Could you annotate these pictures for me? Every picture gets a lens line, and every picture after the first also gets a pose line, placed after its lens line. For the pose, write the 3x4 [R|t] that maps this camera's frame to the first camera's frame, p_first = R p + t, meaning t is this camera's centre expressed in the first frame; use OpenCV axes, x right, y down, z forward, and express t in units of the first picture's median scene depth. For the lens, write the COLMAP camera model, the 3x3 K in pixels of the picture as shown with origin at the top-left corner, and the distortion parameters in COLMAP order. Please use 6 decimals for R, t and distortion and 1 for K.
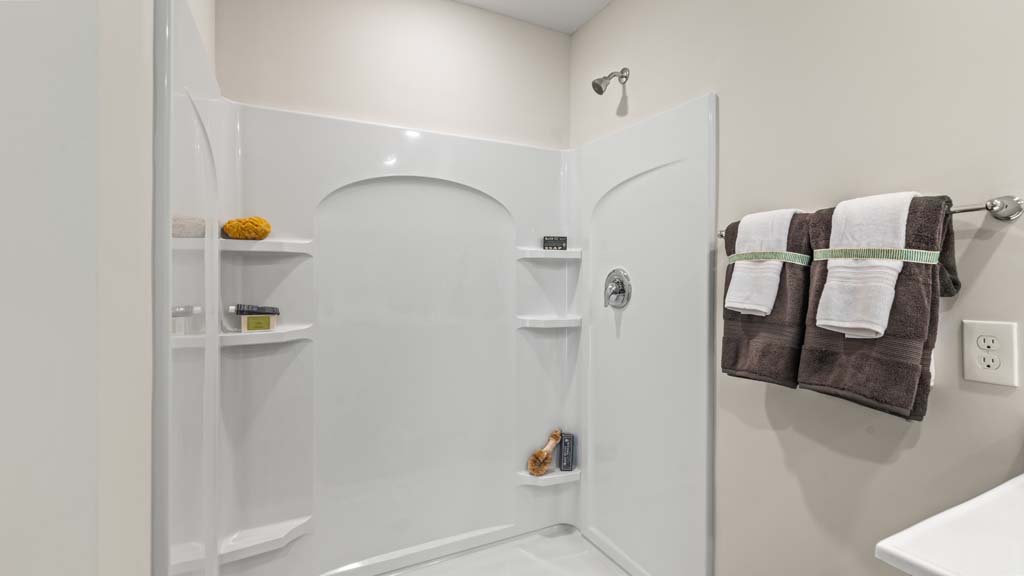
lens RADIAL K [[458.7, 0, 509.0], [0, 458.7, 278.3], [0, 0, 1]] dist [-0.003140, -0.000156]
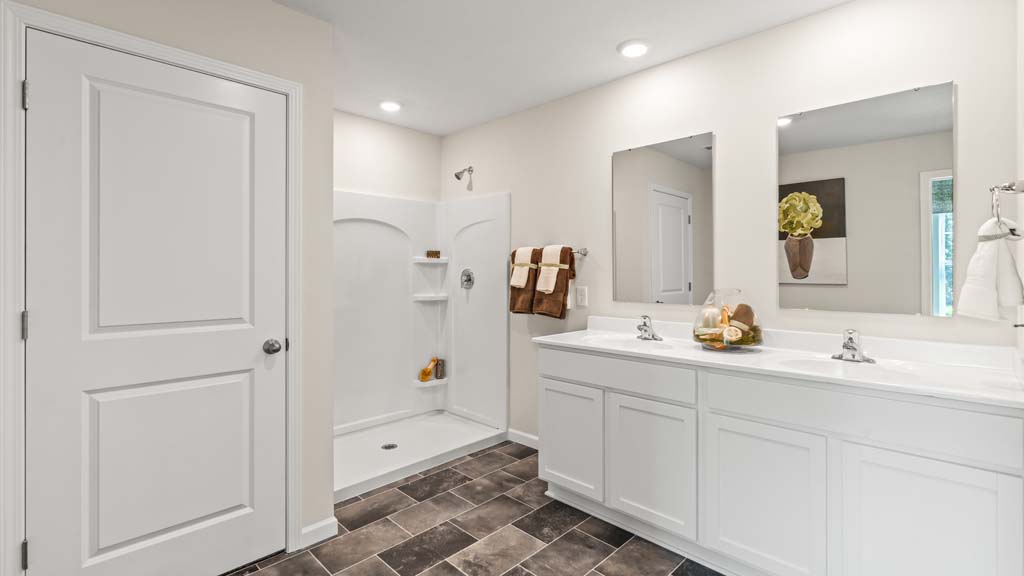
lens RADIAL K [[458.7, 0, 509.0], [0, 458.7, 278.3], [0, 0, 1]] dist [-0.003140, -0.000156]
pose [[0.944998, -0.003731, 0.327055, -0.241367], [0.000826, 0.999959, 0.009020, 0.002627], [-0.327075, -0.008254, 0.944962, -0.929955]]
